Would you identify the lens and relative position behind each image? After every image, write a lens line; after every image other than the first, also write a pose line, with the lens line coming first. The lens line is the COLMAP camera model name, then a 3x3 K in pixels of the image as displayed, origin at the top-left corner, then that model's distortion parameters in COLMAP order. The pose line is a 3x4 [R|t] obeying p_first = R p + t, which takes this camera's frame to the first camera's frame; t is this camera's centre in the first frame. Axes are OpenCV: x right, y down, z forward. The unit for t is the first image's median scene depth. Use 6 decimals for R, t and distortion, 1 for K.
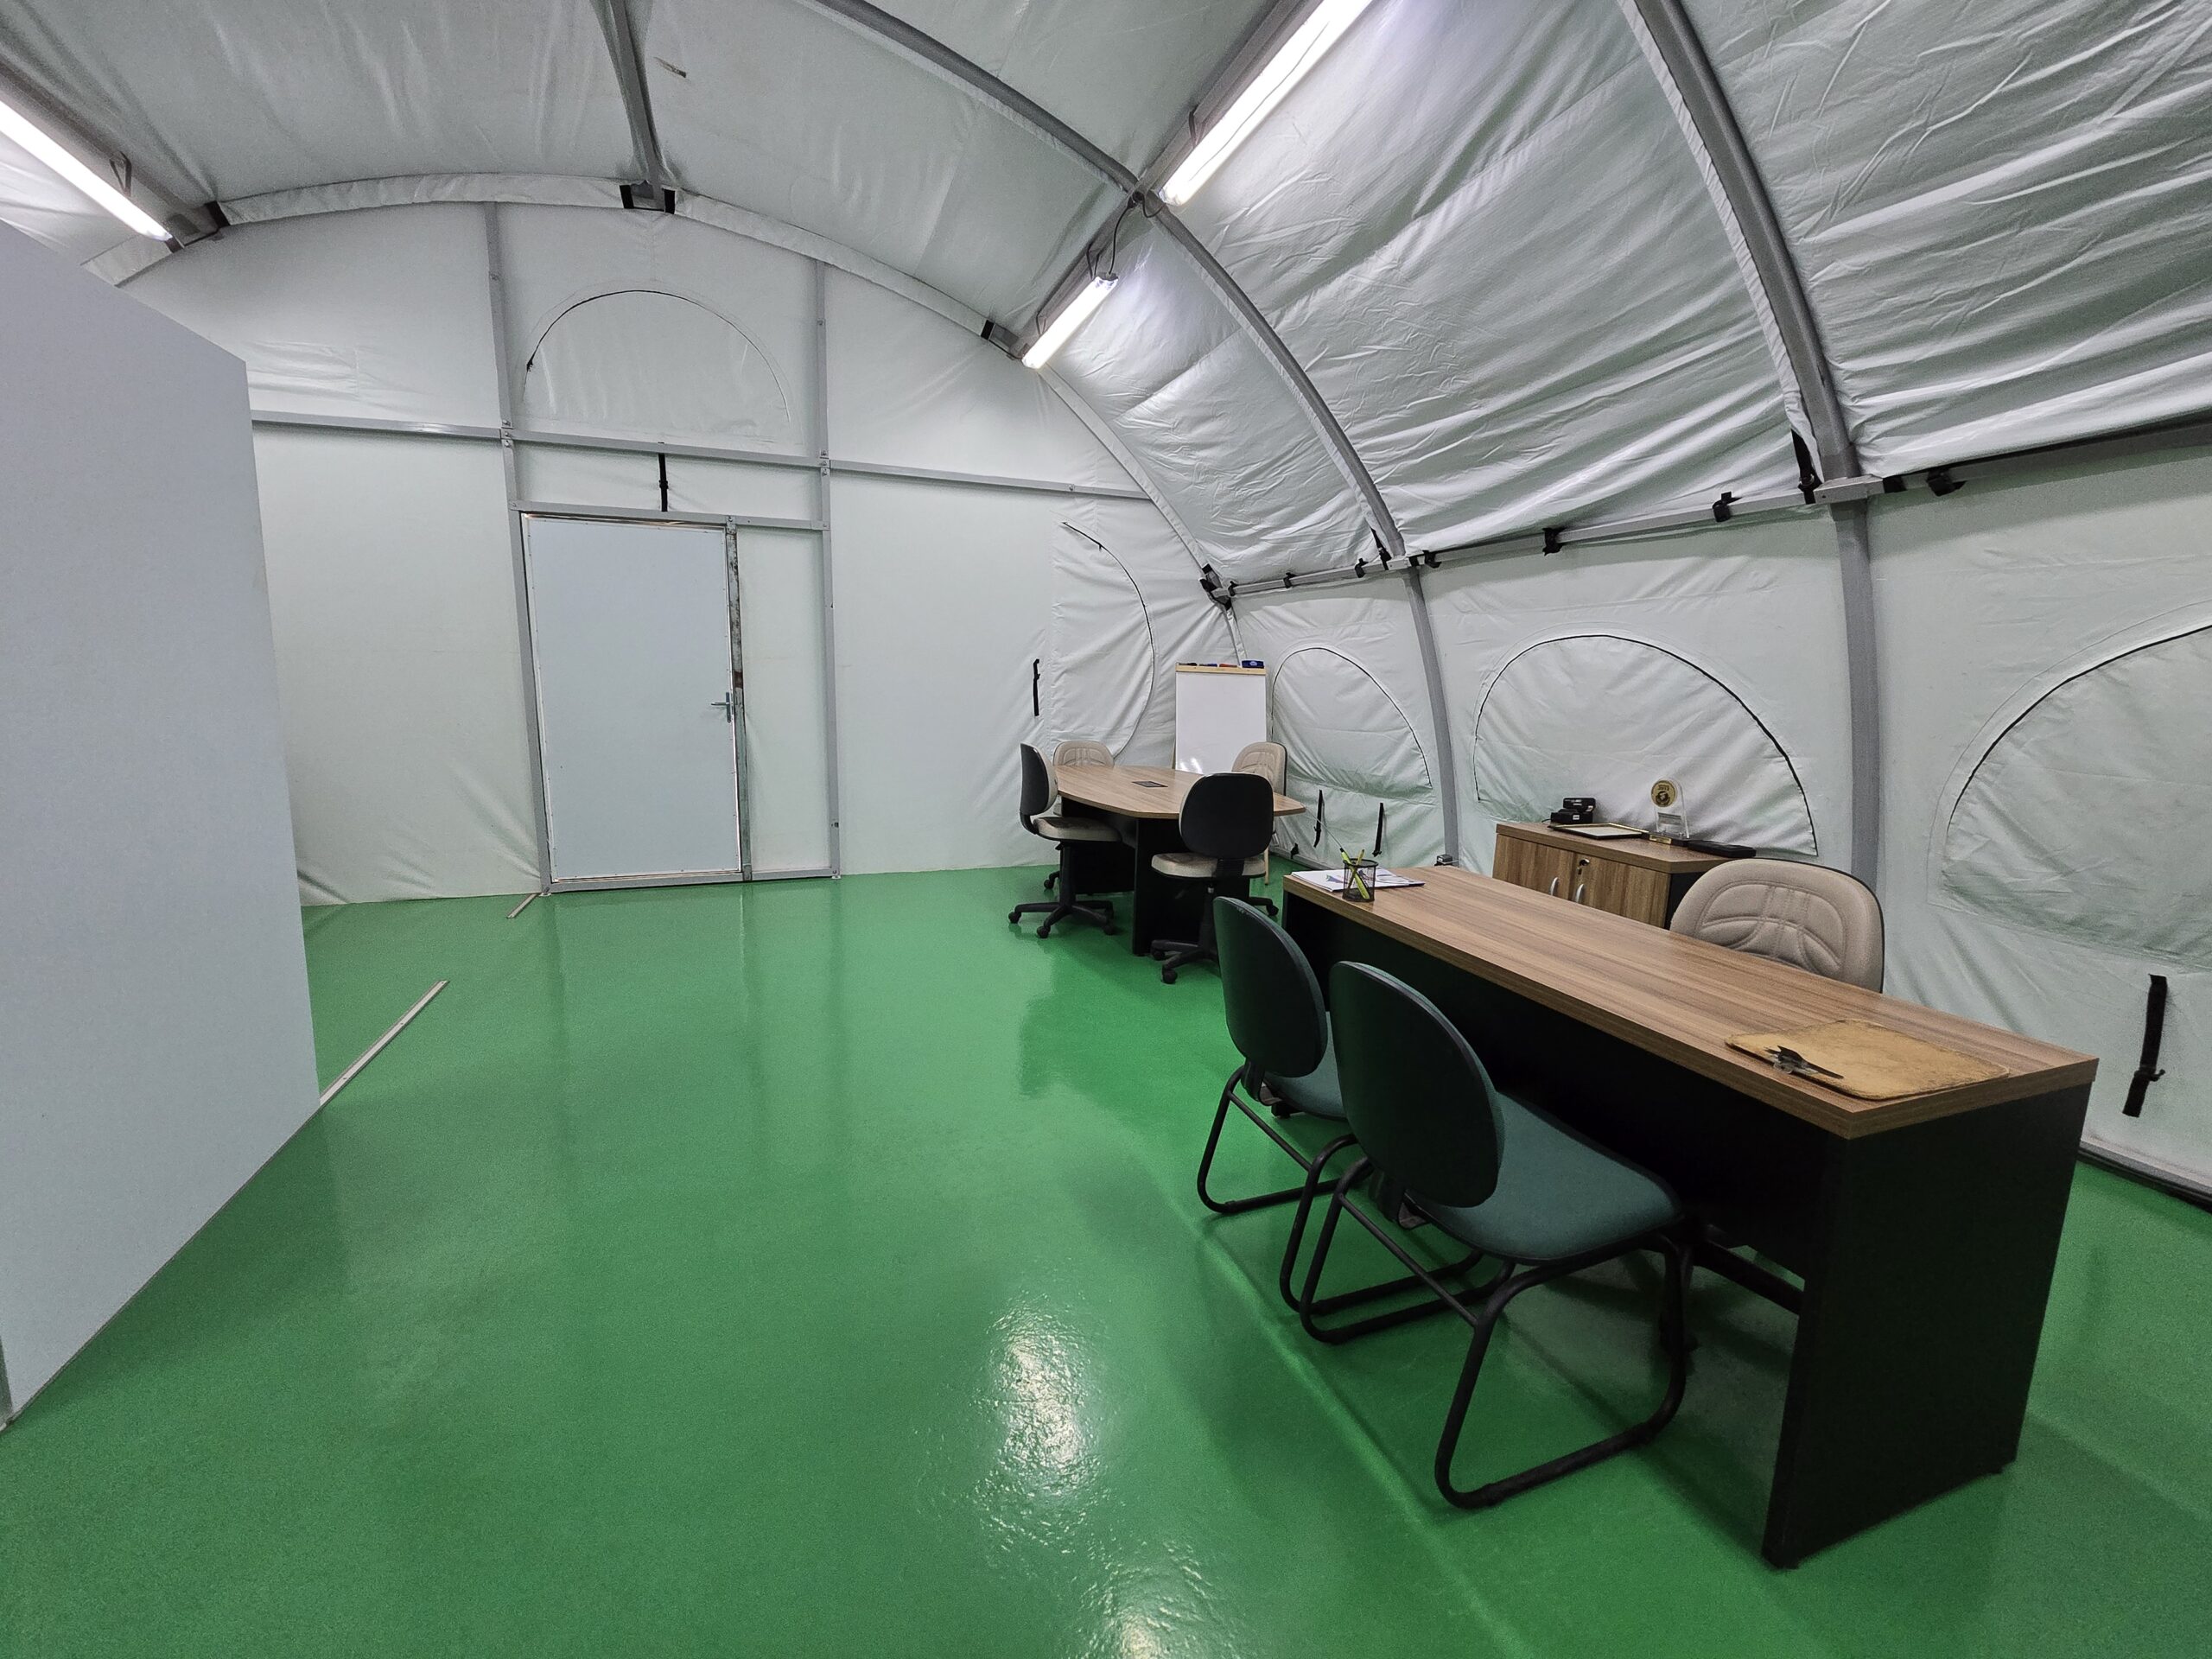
lens RADIAL K [[894.8, 0, 1100.6], [0, 894.8, 831.9], [0, 0, 1]] dist [-0.012062, -0.000195]
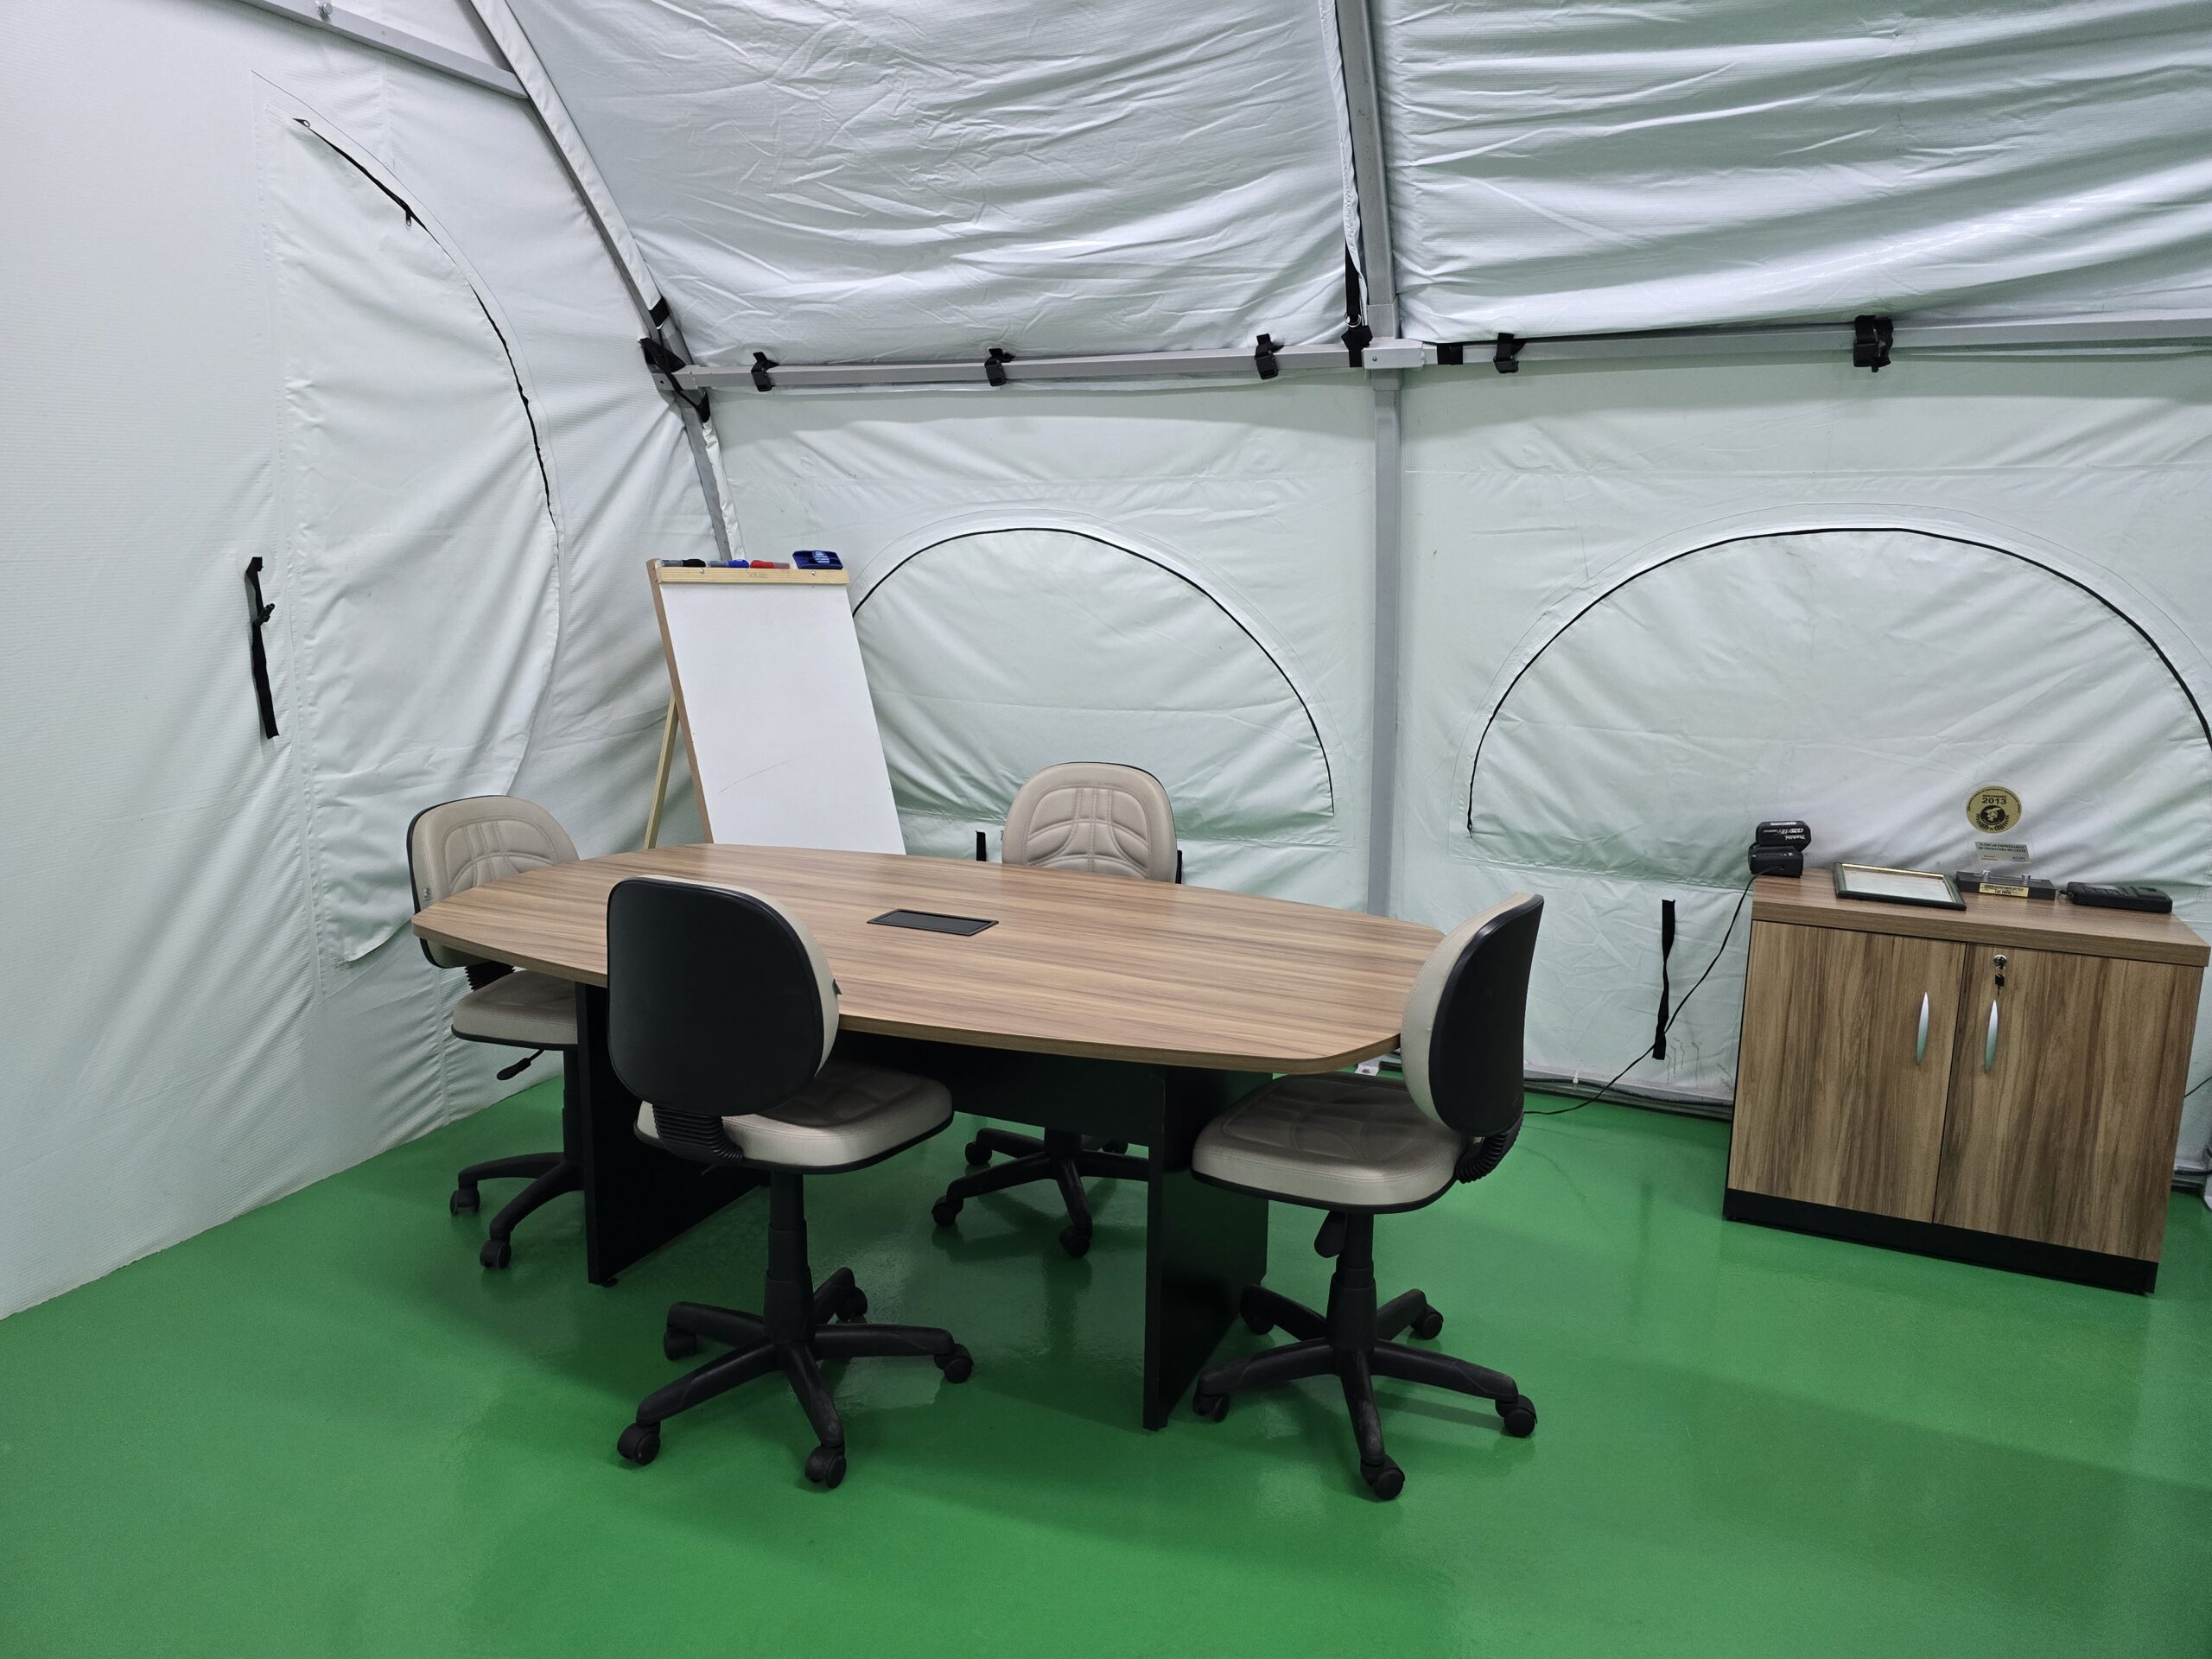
lens RADIAL K [[1463.7, 0, 1109.7], [0, 1463.7, 820.4], [0, 0, 1]] dist [0.020602, -0.015664]
pose [[0.678636, -0.147991, 0.719411, -0.297957], [0.127712, 0.988346, 0.082840, -0.128486], [-0.723286, 0.035659, 0.689627, 0.522776]]
